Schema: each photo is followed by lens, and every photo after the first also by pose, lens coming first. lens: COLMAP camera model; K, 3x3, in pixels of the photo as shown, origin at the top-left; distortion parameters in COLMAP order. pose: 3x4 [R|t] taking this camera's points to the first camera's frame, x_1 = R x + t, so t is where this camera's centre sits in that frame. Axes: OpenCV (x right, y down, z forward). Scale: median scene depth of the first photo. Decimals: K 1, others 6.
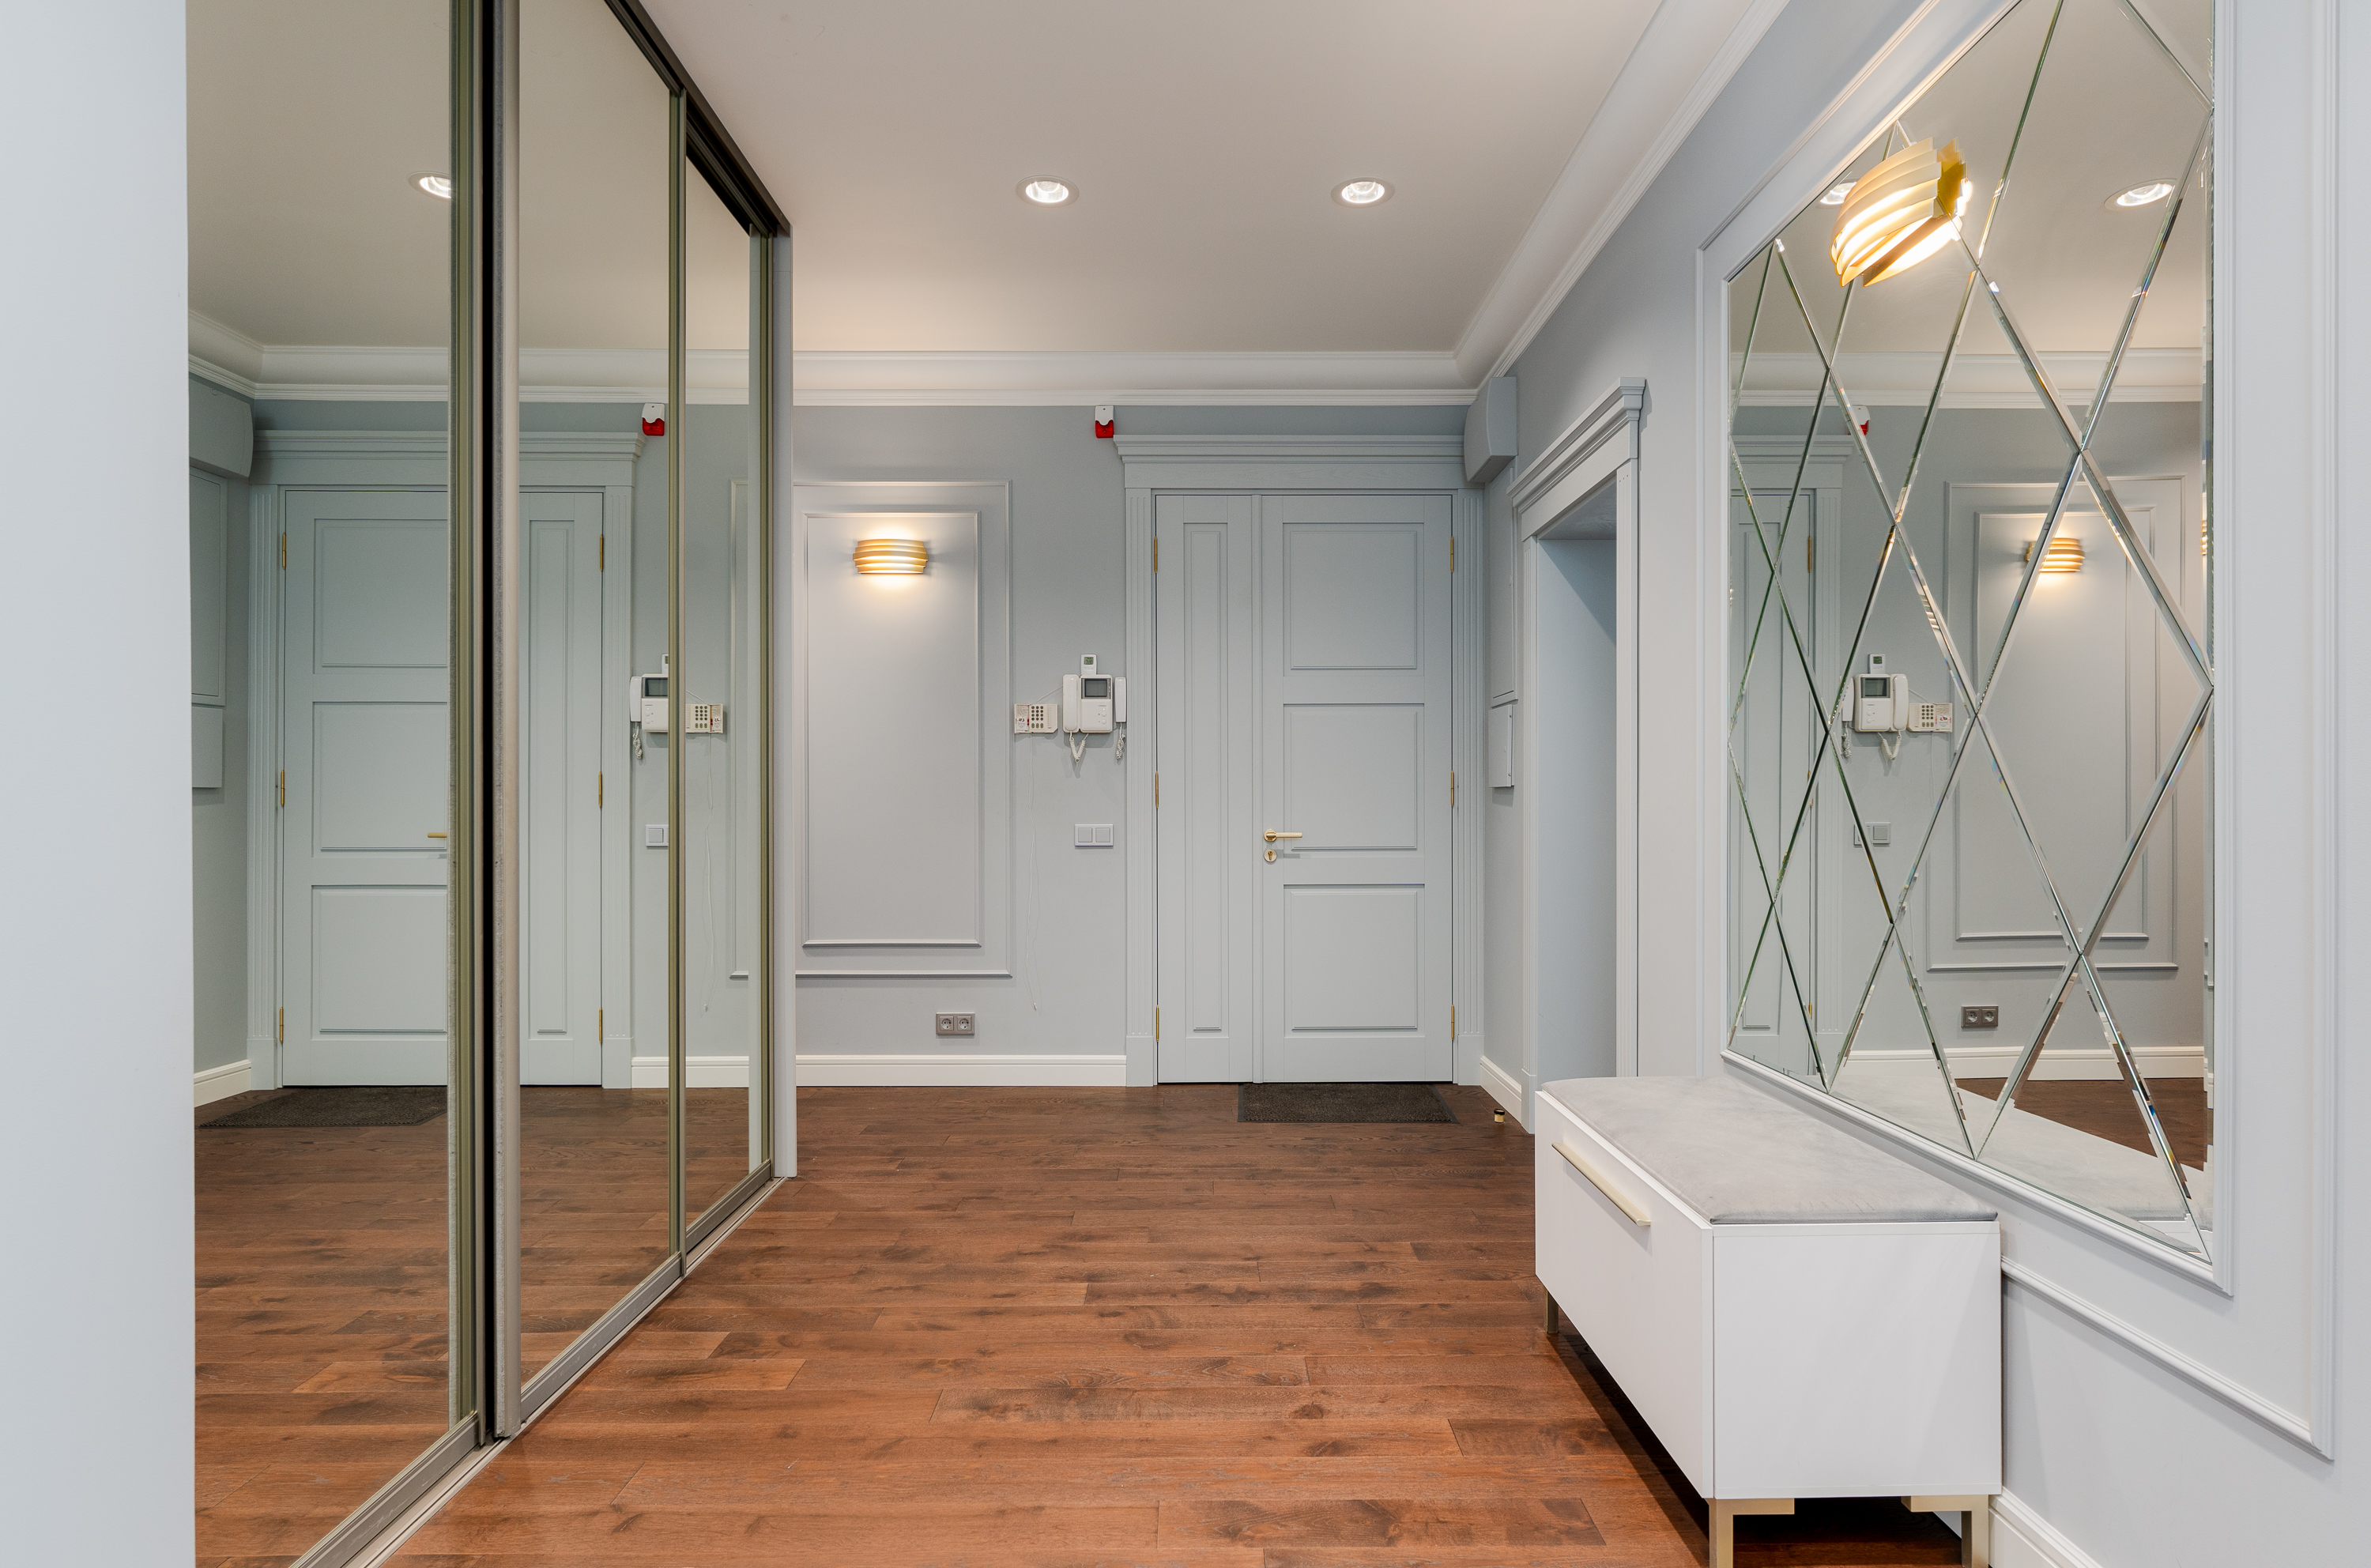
lens RADIAL K [[1169.5, 0, 1195.0], [0, 1169.5, 790.6], [0, 0, 1]] dist [0.002900, -0.002327]
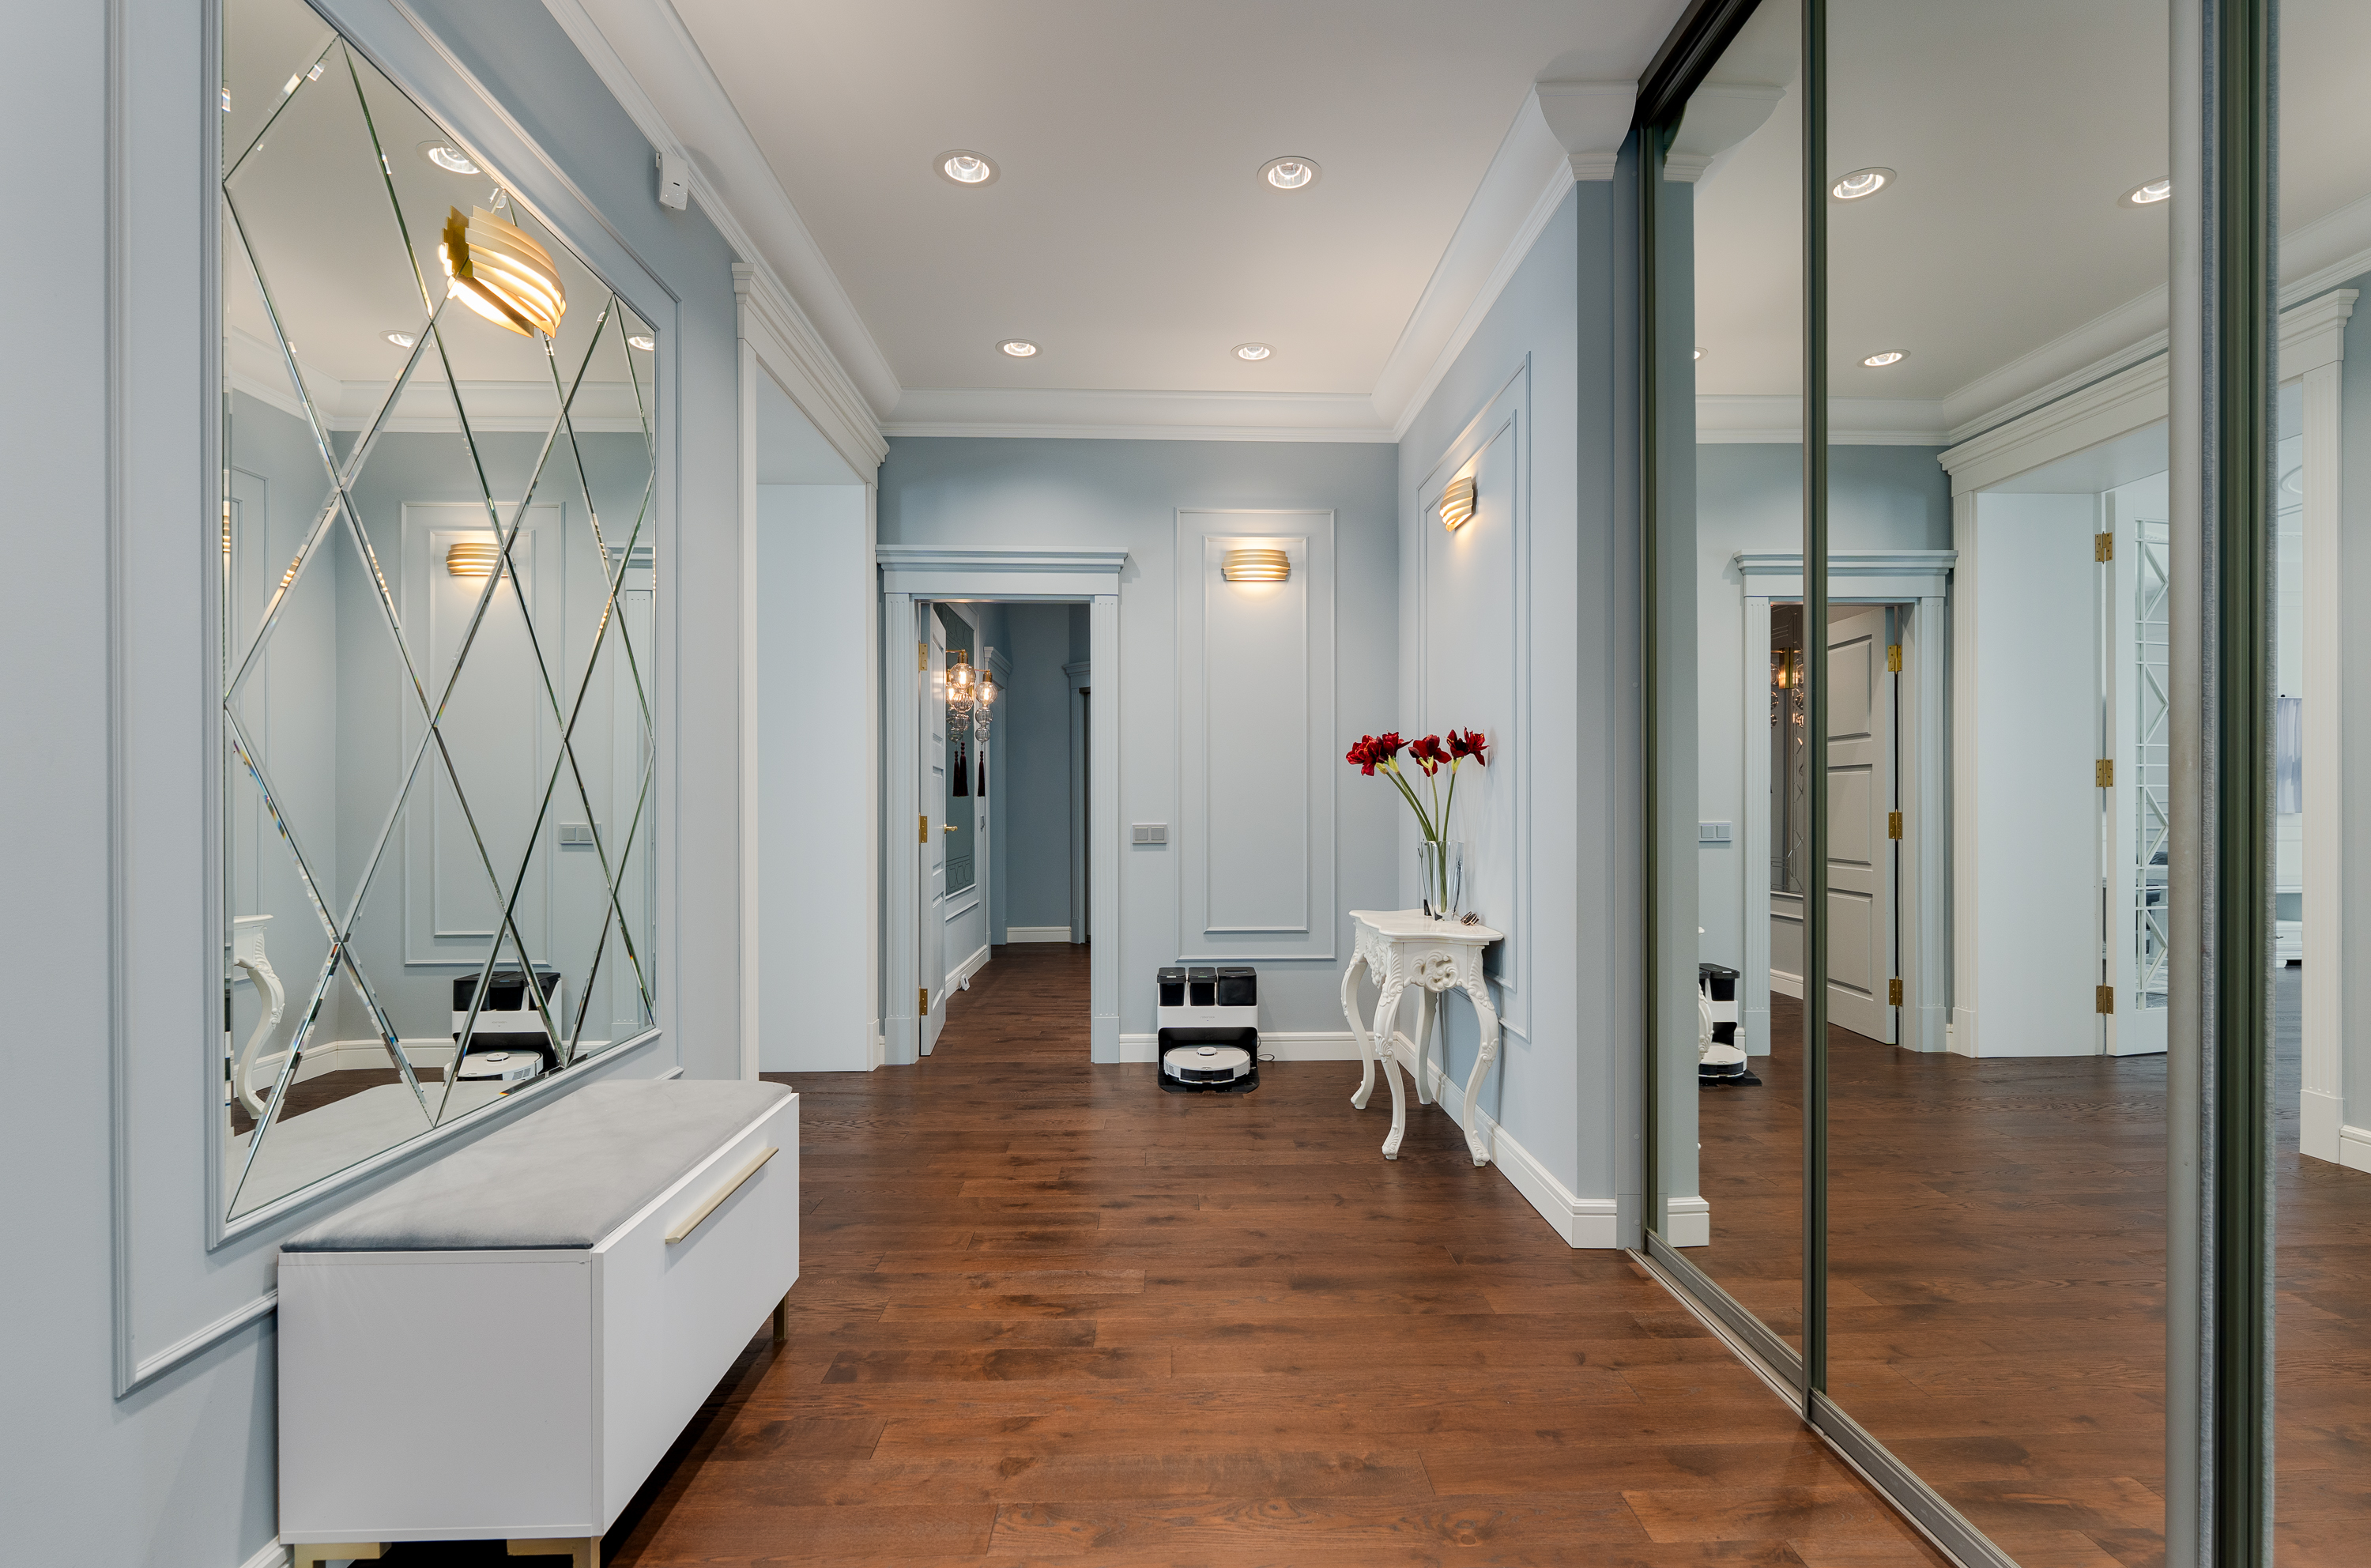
lens RADIAL K [[1107.0, 0, 1178.2], [0, 1107.0, 801.7], [0, 0, 1]] dist [0.006732, -0.001838]
pose [[-0.999931, 0.003094, -0.011371, -0.024651], [0.003181, 0.999966, -0.007634, 0.016994], [0.011347, -0.007670, -0.999906, 2.023496]]
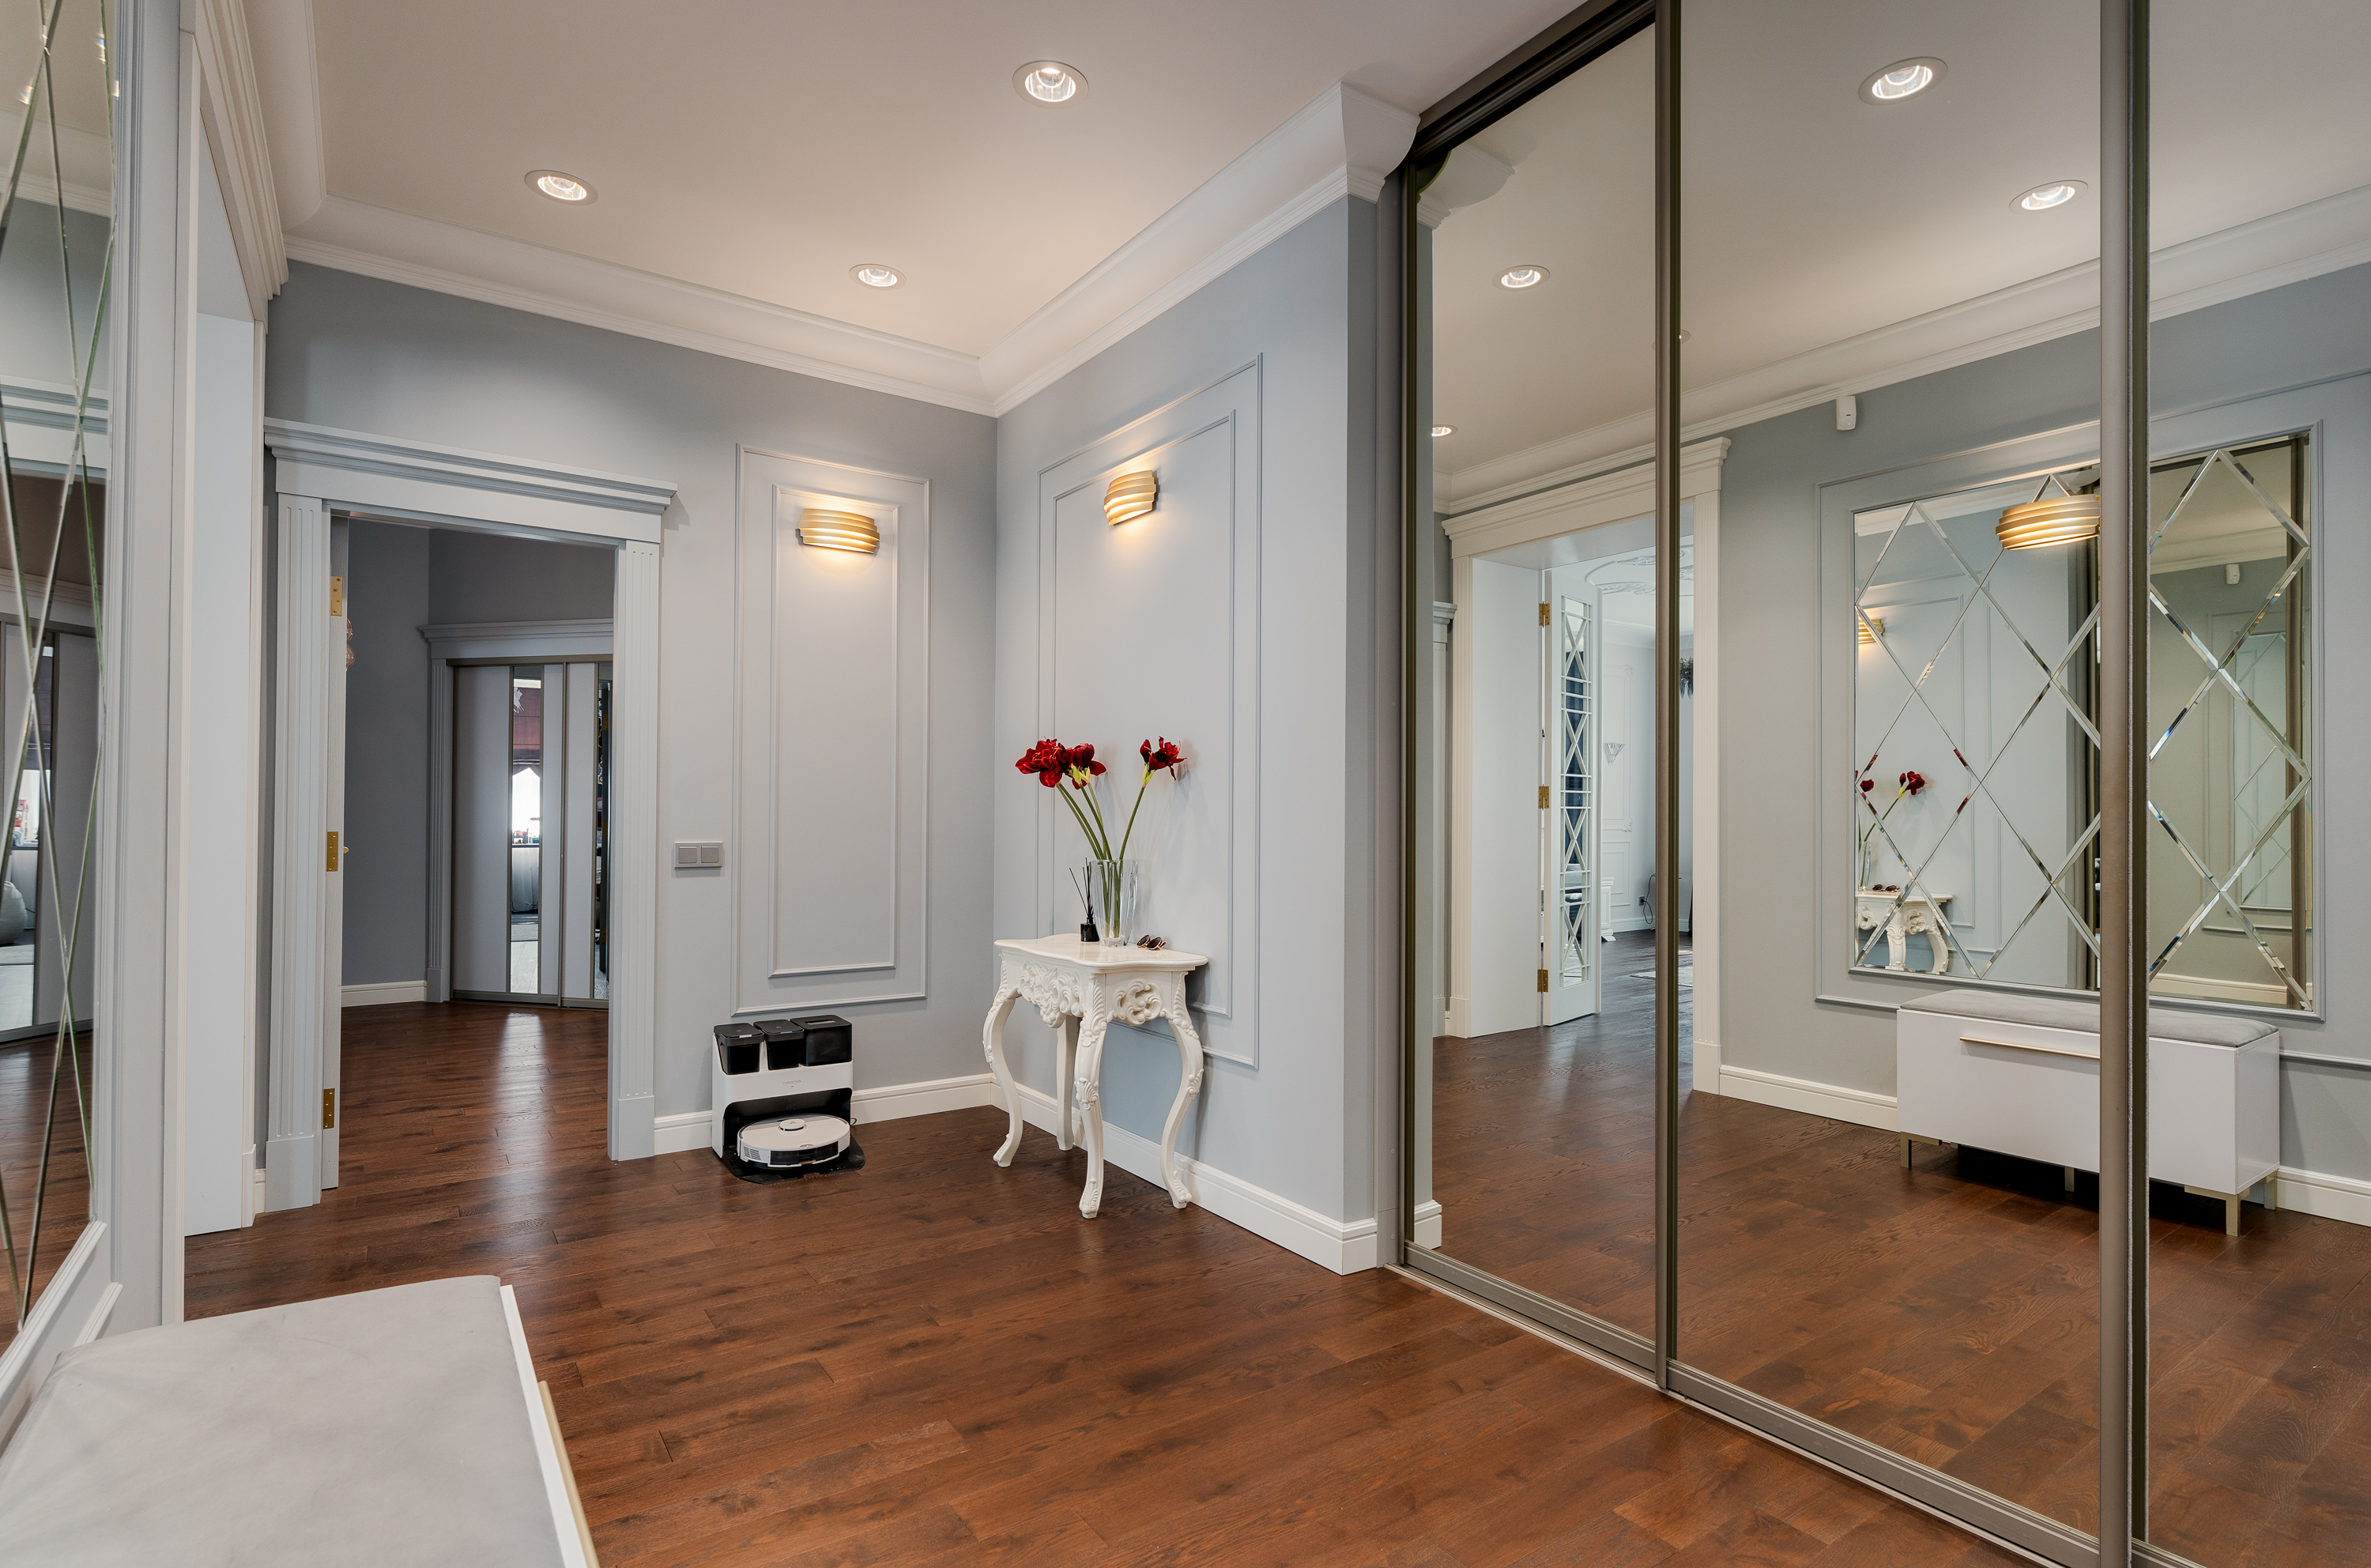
lens RADIAL K [[1169.5, 0, 1181.3], [0, 1169.5, 798.6], [0, 0, 1]] dist [0.002900, -0.002327]
pose [[-0.828304, -0.012953, -0.560130, 0.436039], [-0.001525, 0.999781, -0.020864, 0.013678], [0.560278, -0.016428, -0.828142, 1.723414]]
